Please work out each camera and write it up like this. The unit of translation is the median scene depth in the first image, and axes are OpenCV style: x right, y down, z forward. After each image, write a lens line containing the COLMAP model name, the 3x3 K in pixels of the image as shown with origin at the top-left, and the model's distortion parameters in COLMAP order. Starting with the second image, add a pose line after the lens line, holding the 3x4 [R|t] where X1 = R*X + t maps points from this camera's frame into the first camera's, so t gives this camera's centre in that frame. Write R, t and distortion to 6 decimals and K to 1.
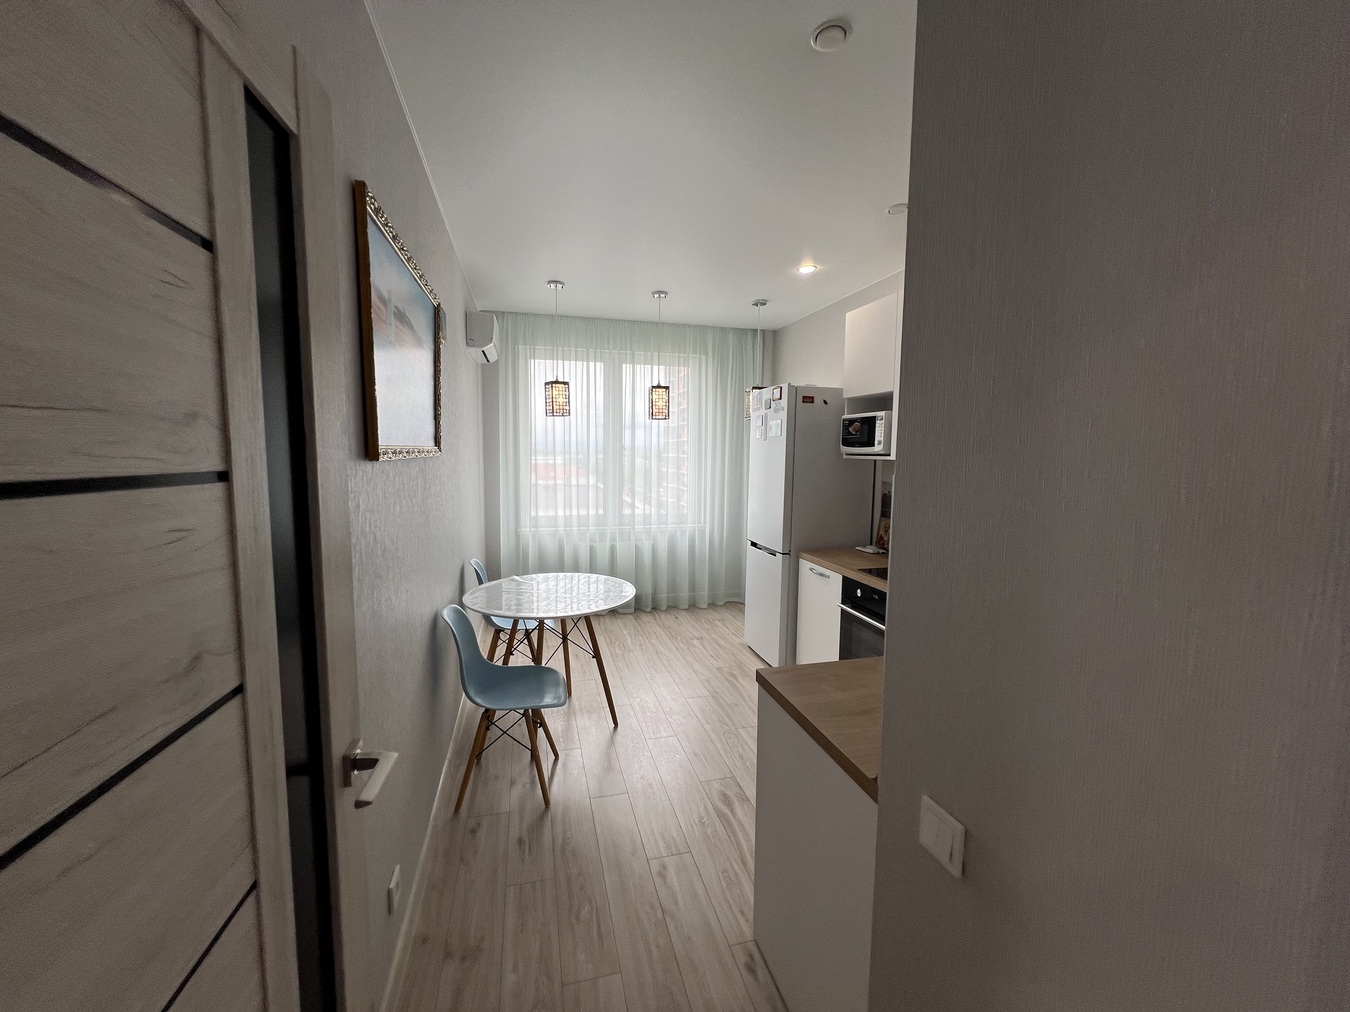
lens RADIAL K [[538.5, 0, 668.4], [0, 538.5, 505.0], [0, 0, 1]] dist [-0.001162, 0.000098]
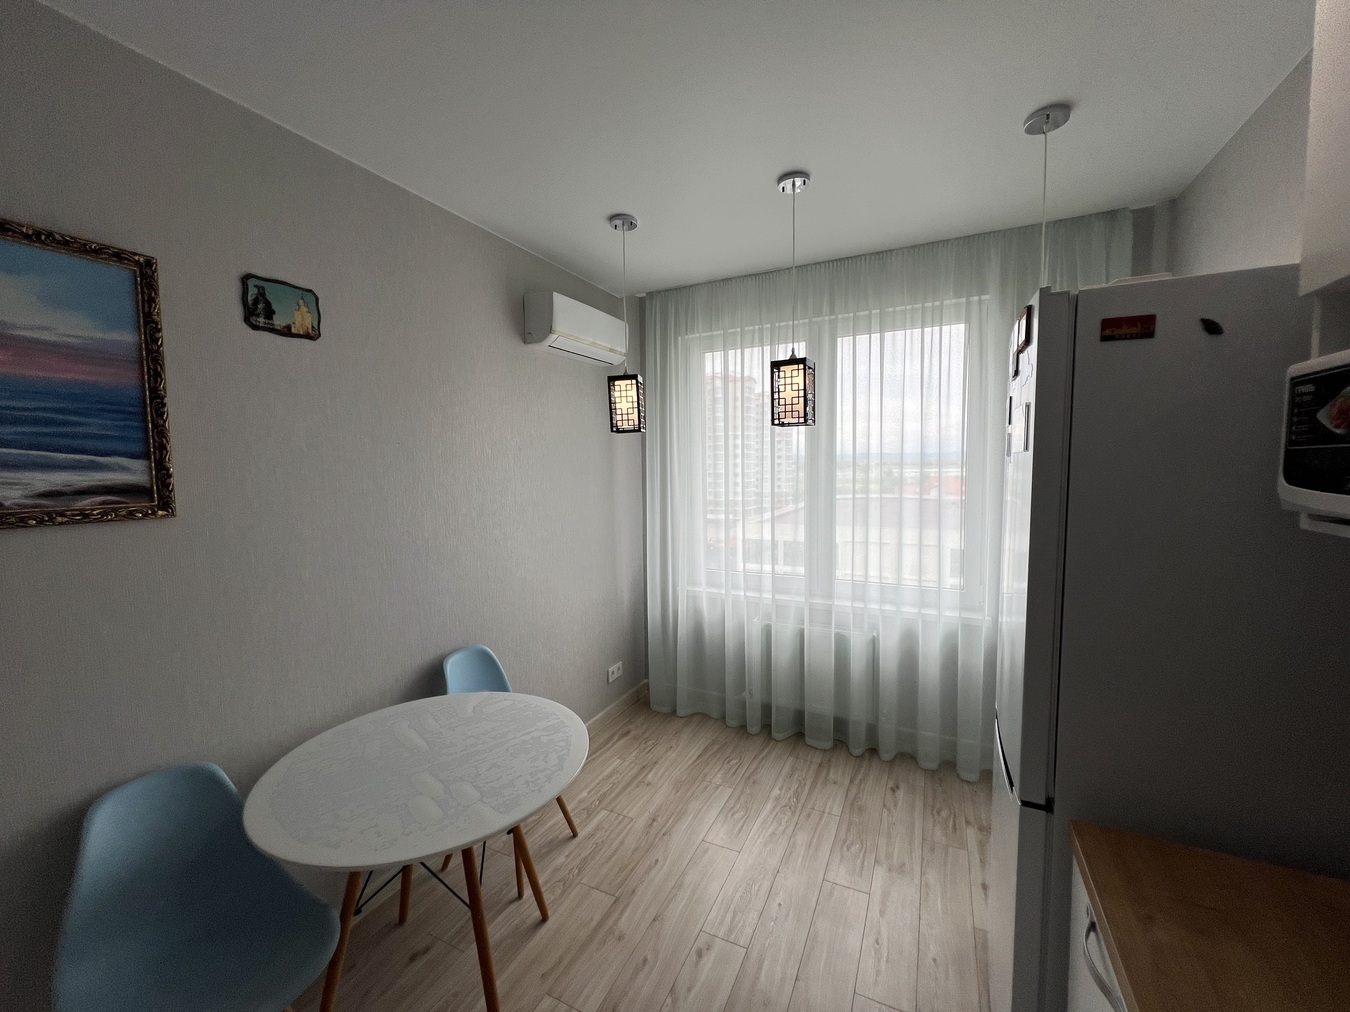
lens RADIAL K [[541.2, 0, 668.8], [0, 541.2, 504.1], [0, 0, 1]] dist [-0.001251, 0.000213]
pose [[0.756540, 0.026453, -0.653412, 0.264348], [-0.042657, 0.999050, -0.008943, -0.082990], [0.652554, 0.034638, 0.756950, 0.601226]]
